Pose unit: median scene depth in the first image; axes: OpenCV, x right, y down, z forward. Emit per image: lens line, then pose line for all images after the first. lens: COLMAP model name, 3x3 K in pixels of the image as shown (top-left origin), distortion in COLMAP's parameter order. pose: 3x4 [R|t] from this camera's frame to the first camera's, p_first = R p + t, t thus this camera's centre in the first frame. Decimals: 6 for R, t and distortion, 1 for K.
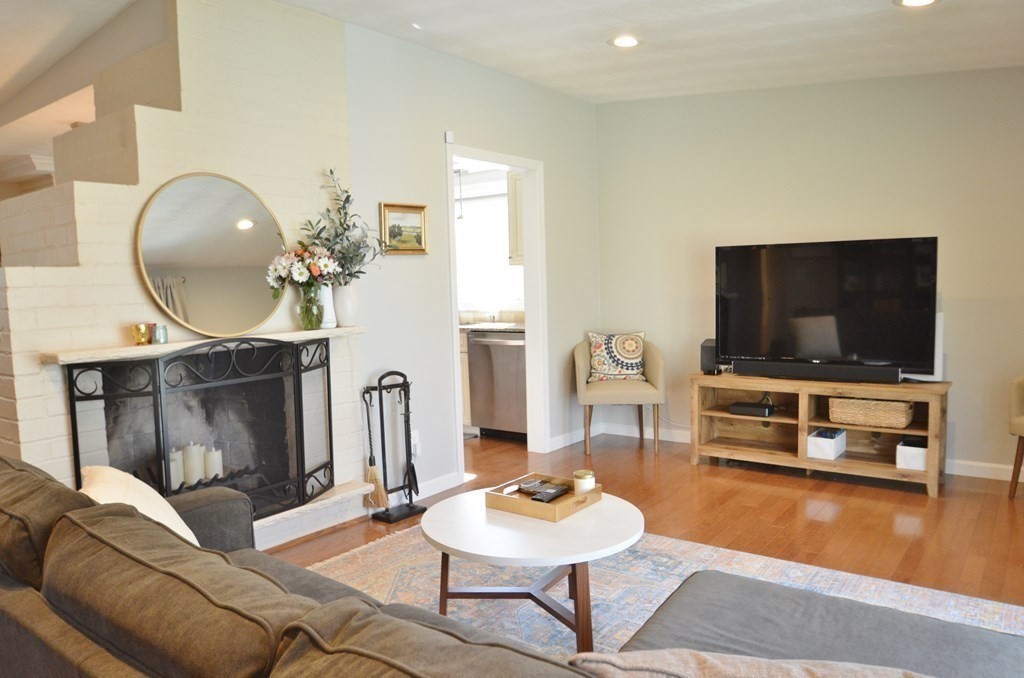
lens RADIAL K [[721.8, 0, 510.1], [0, 721.8, 339.7], [0, 0, 1]] dist [-0.037156, 0.000959]
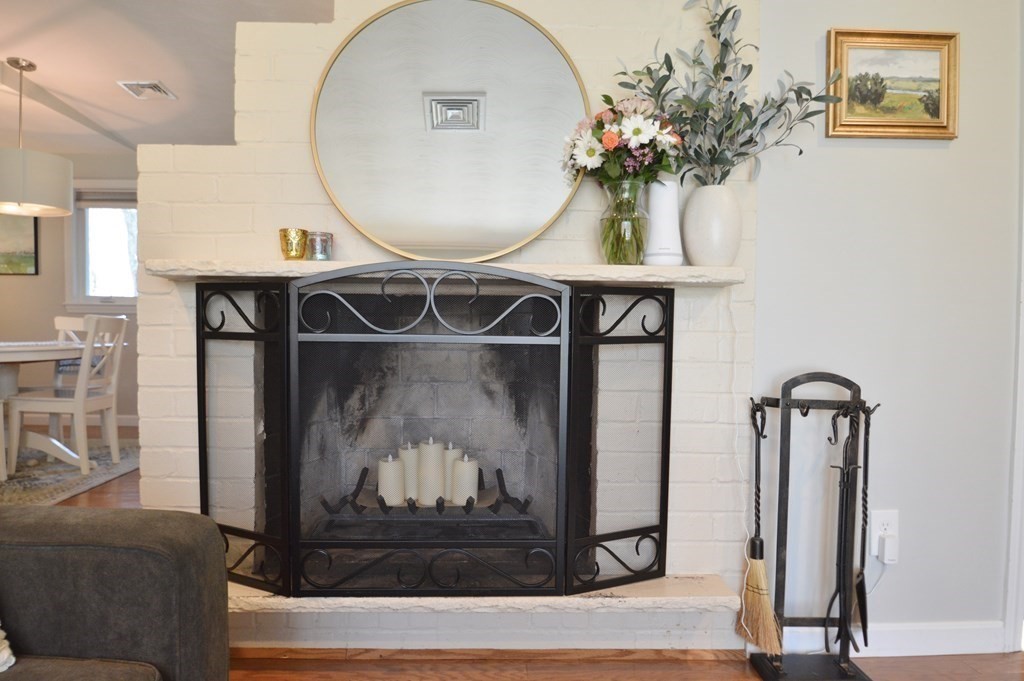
lens RADIAL K [[683.1, 0, 509.4], [0, 683.1, 351.6], [0, 0, 1]] dist [-0.044543, 0.001093]
pose [[0.617139, 0.063462, -0.784291, 0.061868], [-0.093285, 0.995614, 0.007157, 0.048811], [0.781305, 0.068746, 0.620352, 0.599232]]
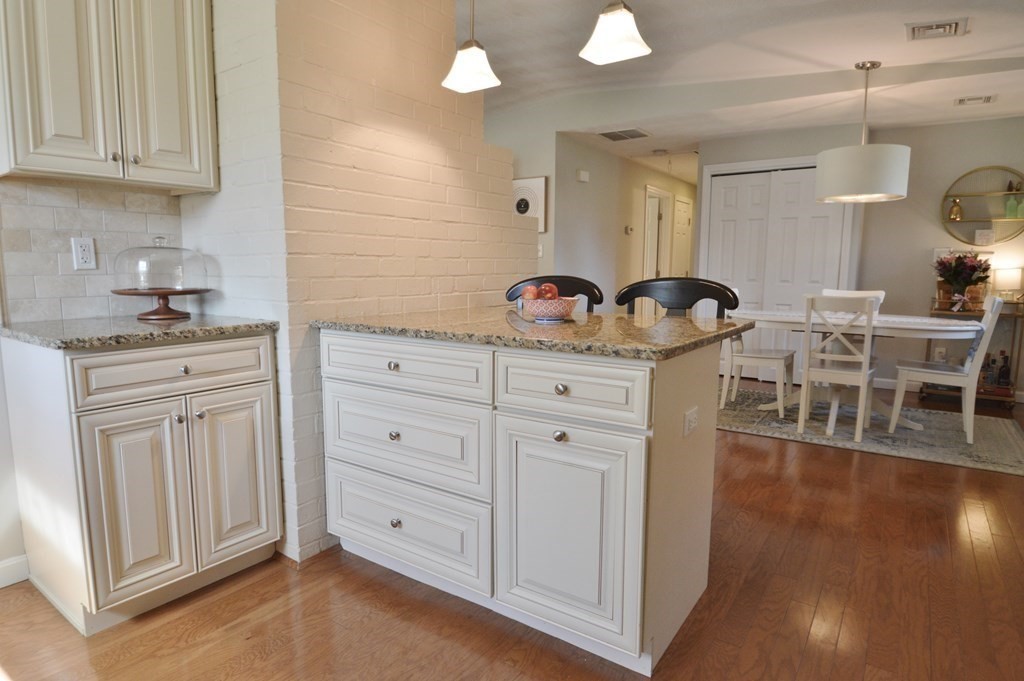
lens RADIAL K [[585.5, 0, 492.5], [0, 585.5, 342.0], [0, 0, 1]] dist [-0.000450, -0.019899]
pose [[-0.999519, 0.022818, -0.020994, -0.600976], [0.018063, 0.978825, 0.203901, -0.073053], [0.025202, 0.203424, -0.978766, 1.744951]]
